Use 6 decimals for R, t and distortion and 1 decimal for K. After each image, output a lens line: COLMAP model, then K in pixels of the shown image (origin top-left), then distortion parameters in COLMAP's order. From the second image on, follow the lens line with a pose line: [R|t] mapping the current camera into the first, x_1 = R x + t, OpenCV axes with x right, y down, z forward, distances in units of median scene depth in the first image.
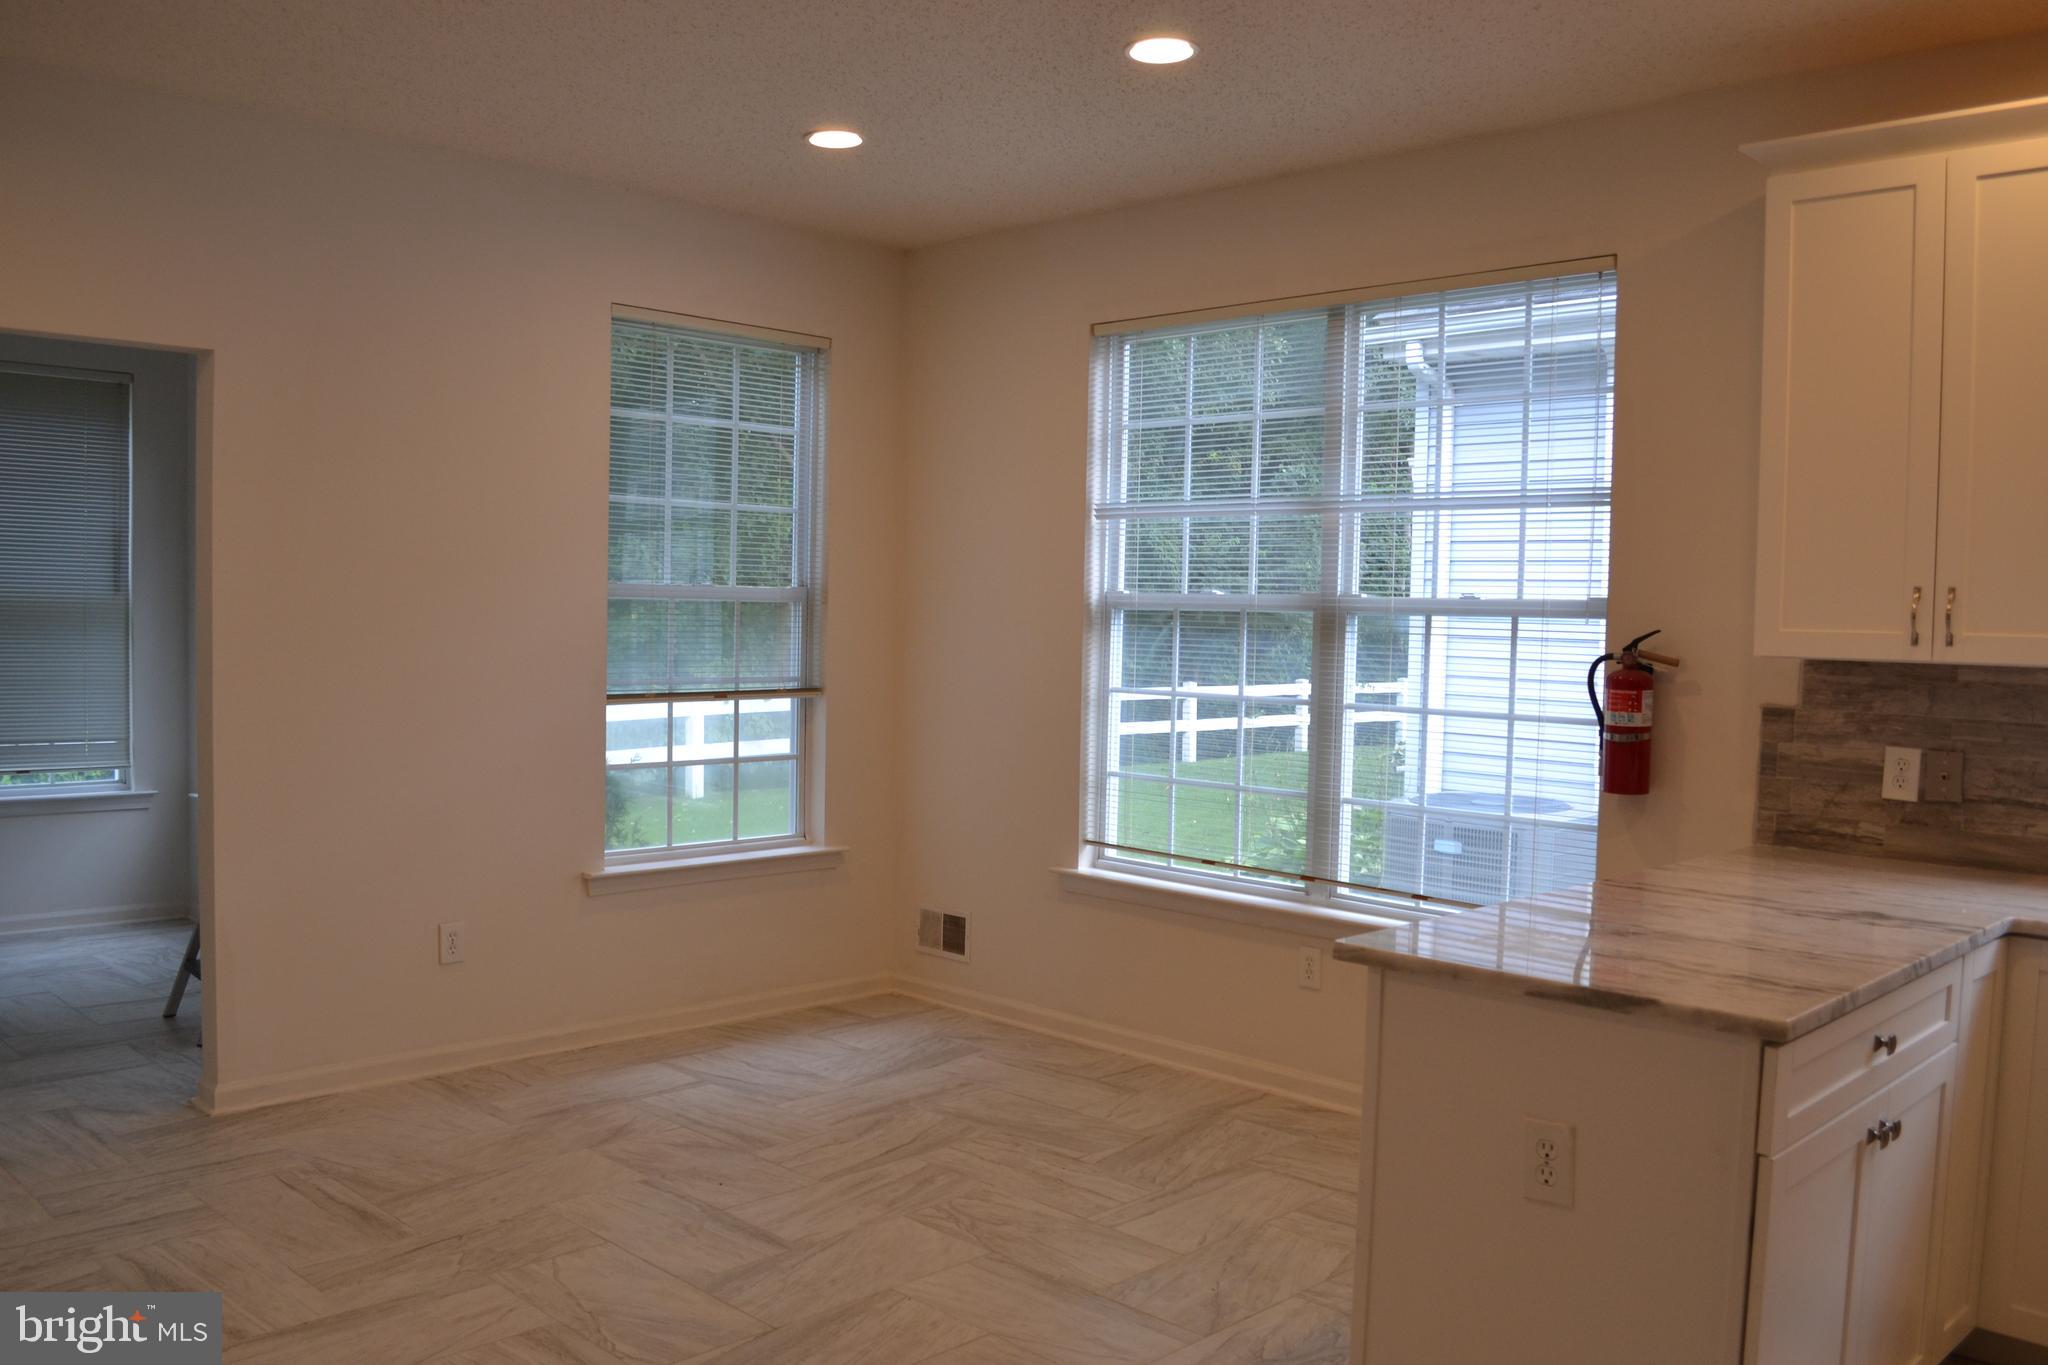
lens RADIAL K [[1667.1, 0, 1028.8], [0, 1667.1, 697.6], [0, 0, 1]] dist [-0.081890, 0.013010]
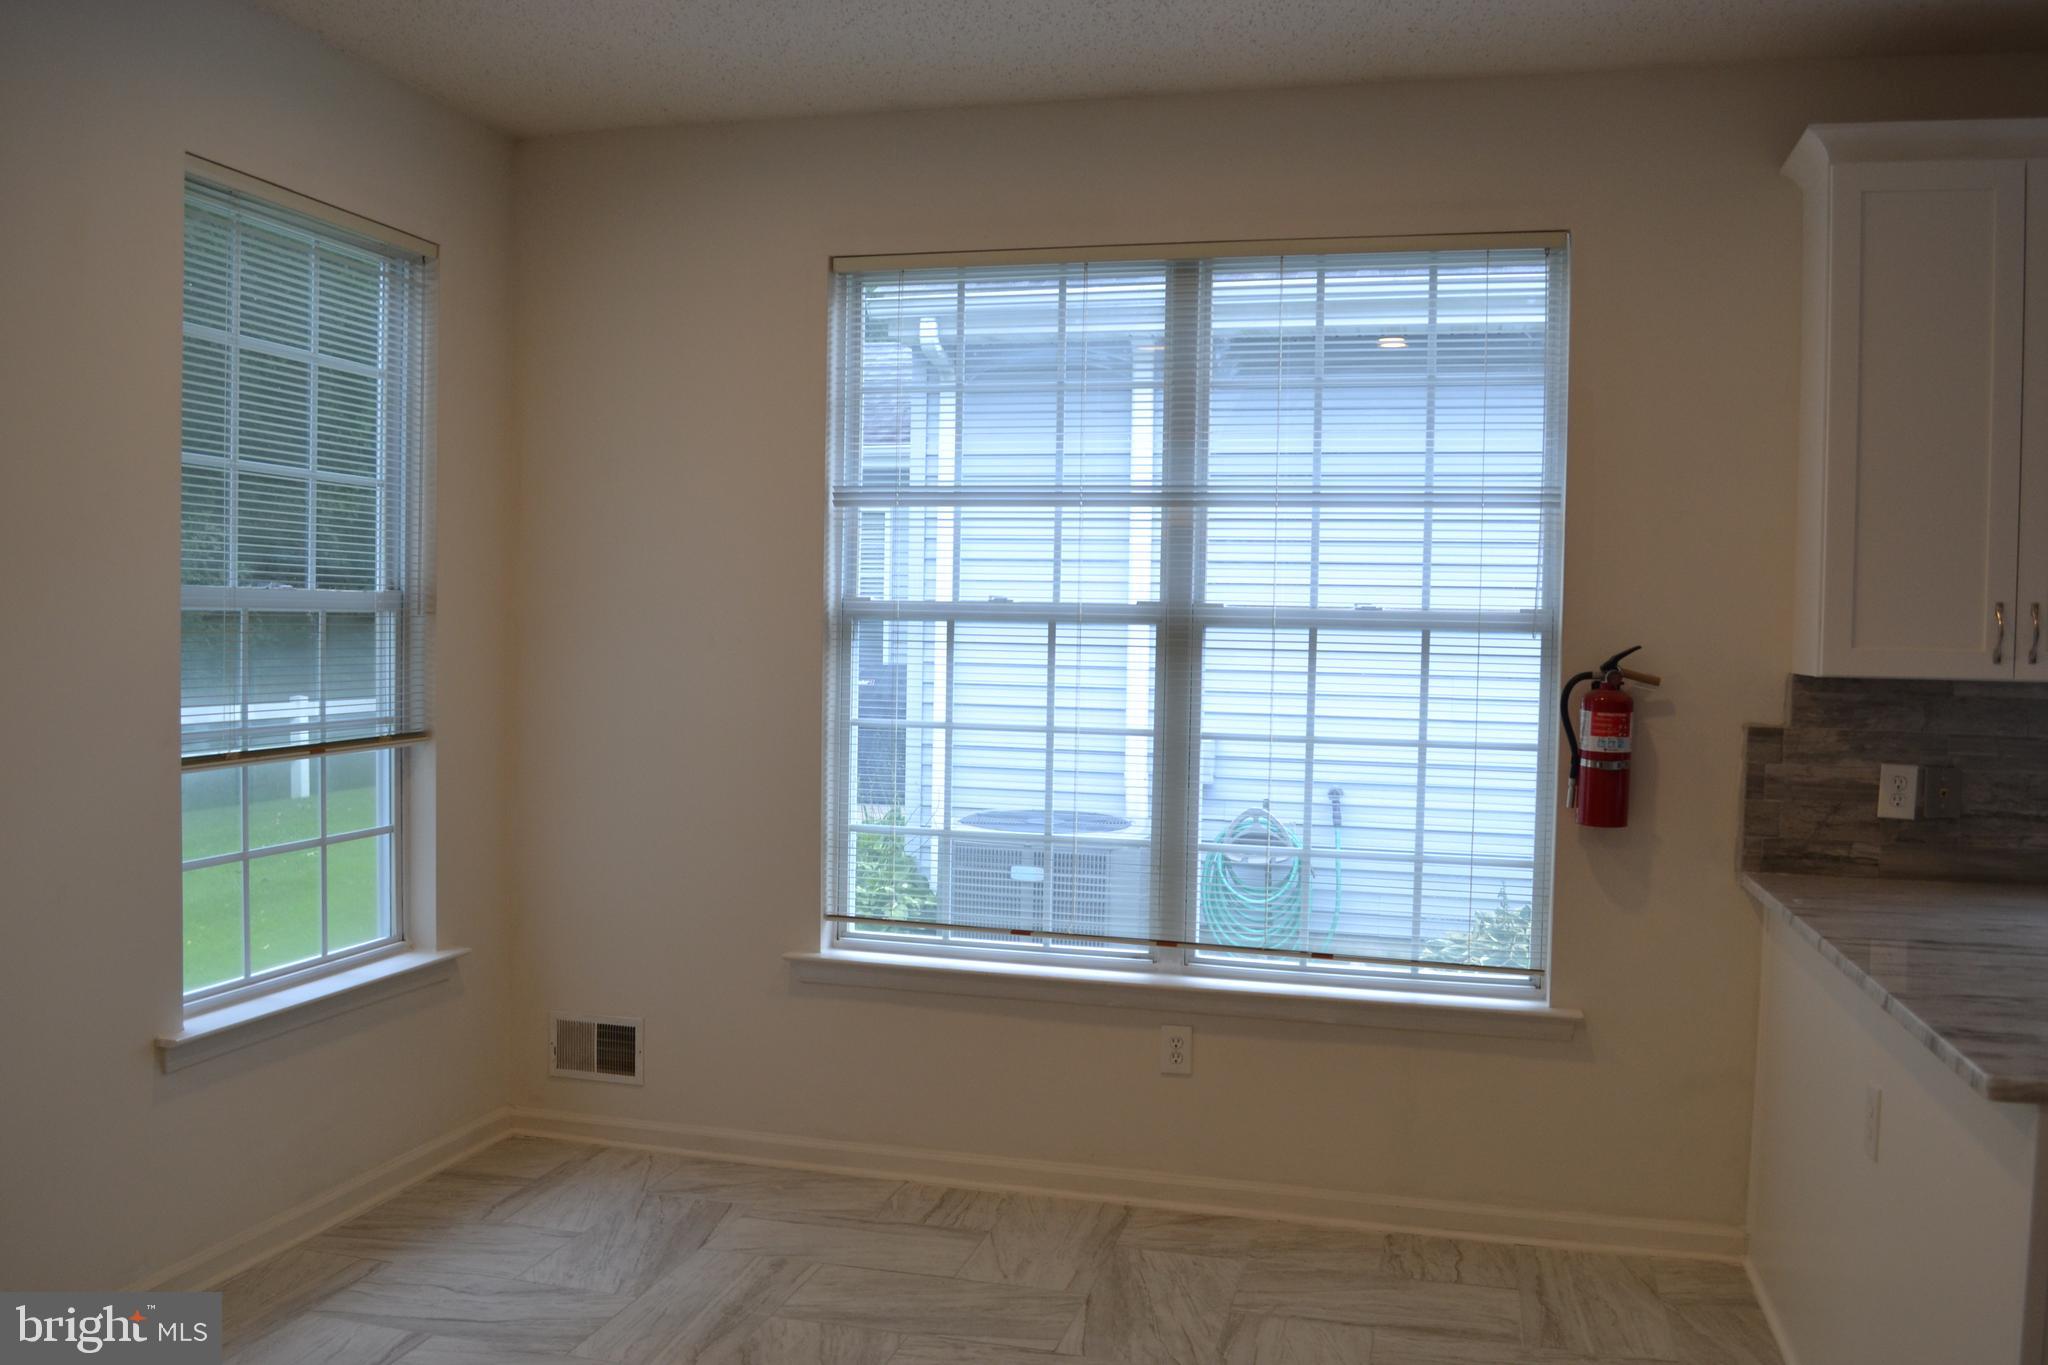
lens RADIAL K [[1667.1, 0, 1028.8], [0, 1667.1, 697.6], [0, 0, 1]] dist [-0.081890, 0.013010]
pose [[0.868879, -0.027643, 0.494253, -0.321592], [0.026095, 0.999609, 0.010033, -0.026662], [-0.494337, 0.004180, 0.869260, 0.326251]]
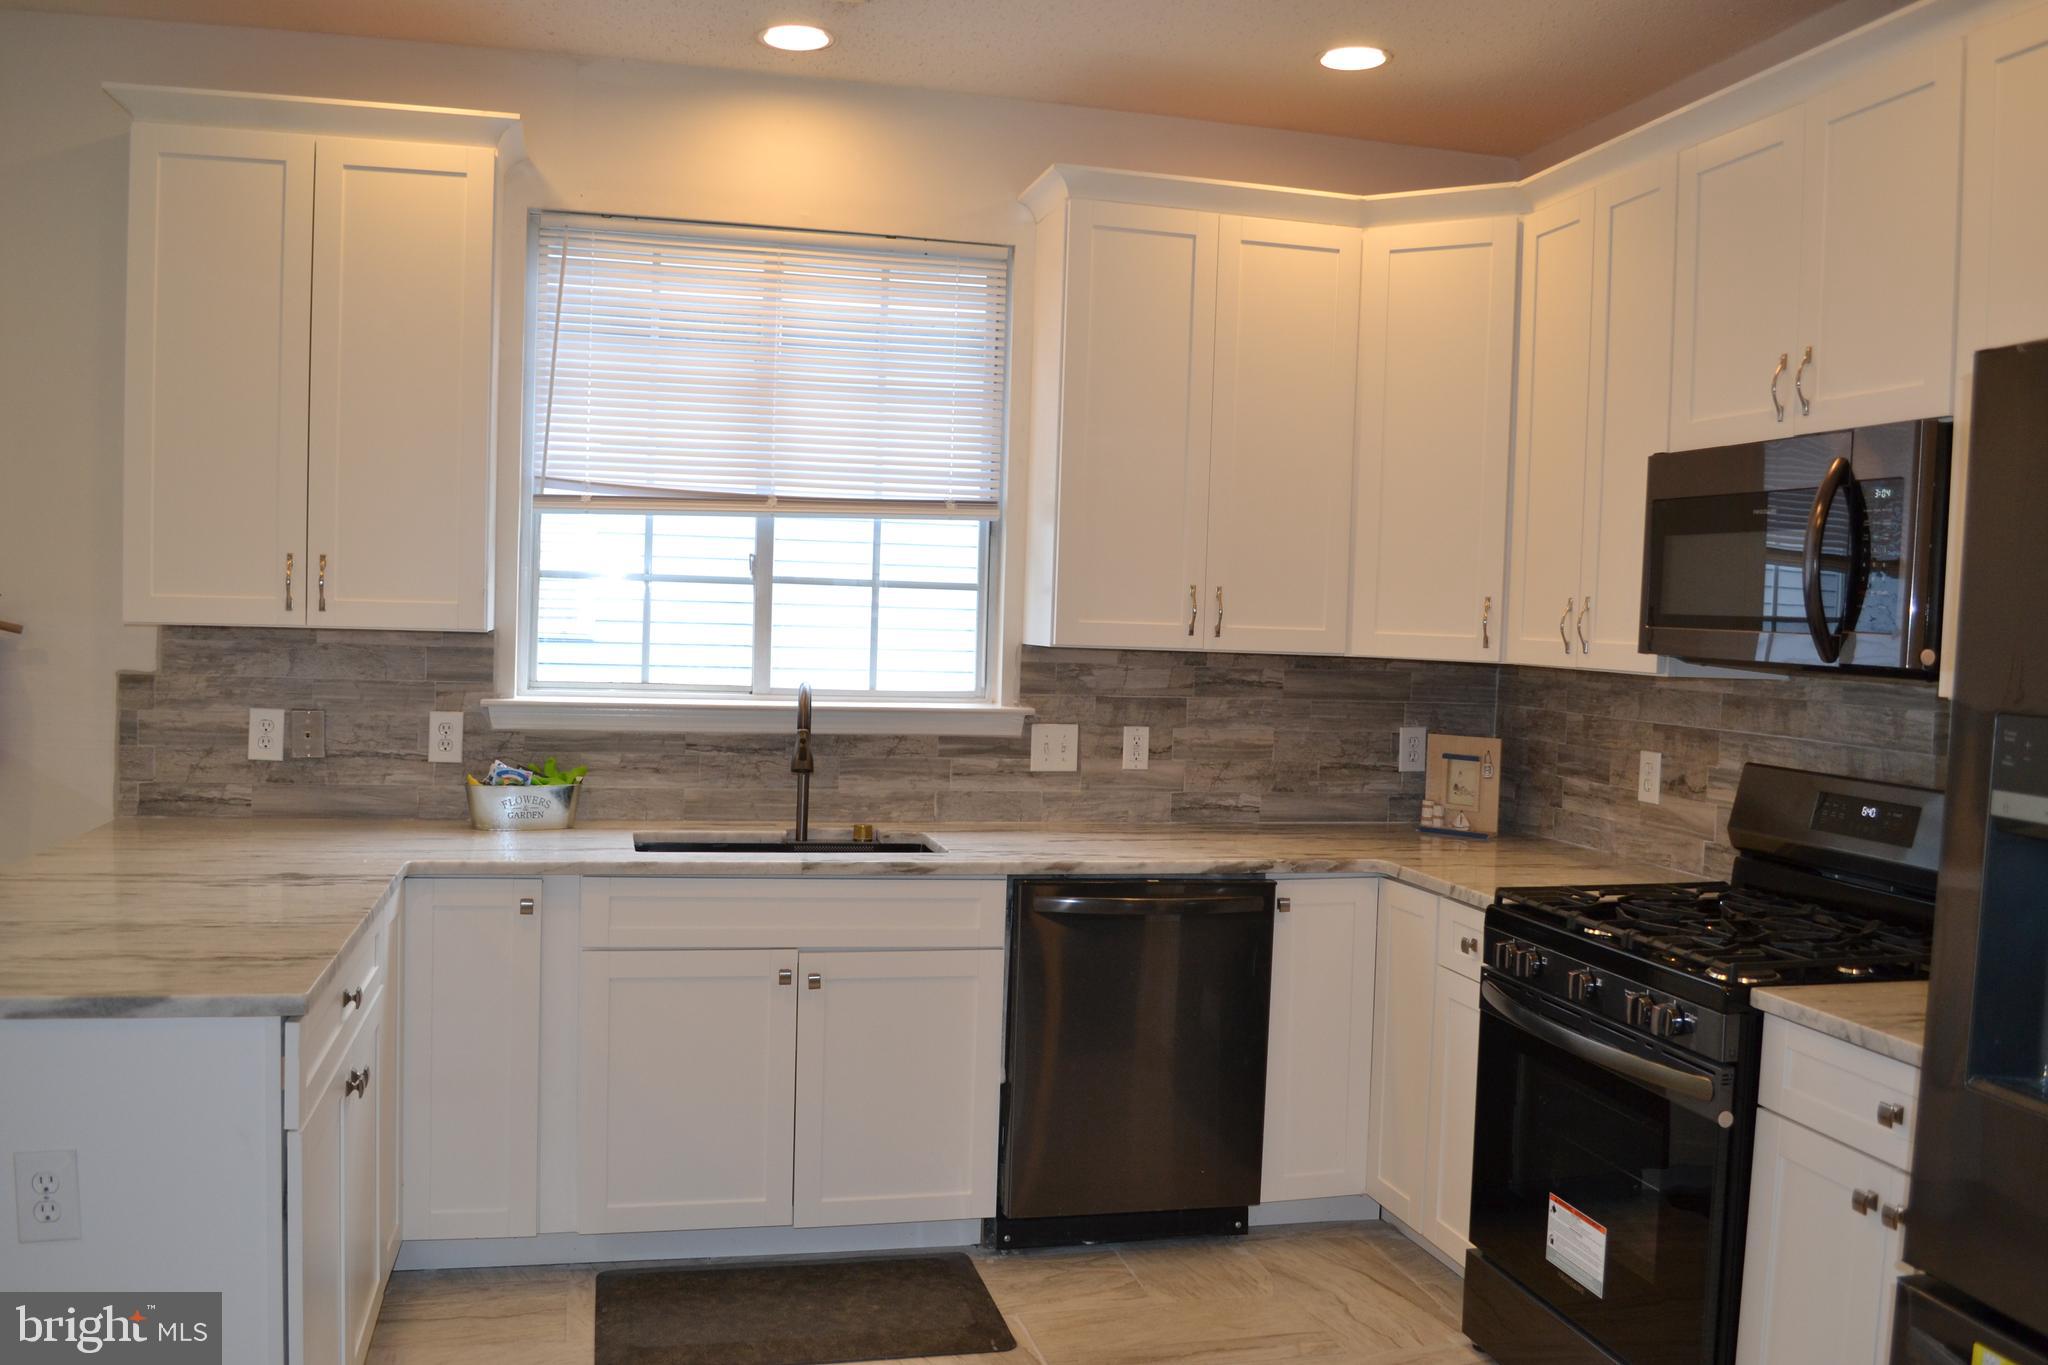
lens RADIAL K [[1667.1, 0, 1028.8], [0, 1667.1, 697.6], [0, 0, 1]] dist [-0.081890, 0.013010]
pose [[0.521635, -0.049531, 0.851730, -0.073294], [0.021840, 0.998761, 0.044706, -0.009633], [-0.852889, -0.004719, 0.522071, 0.041784]]
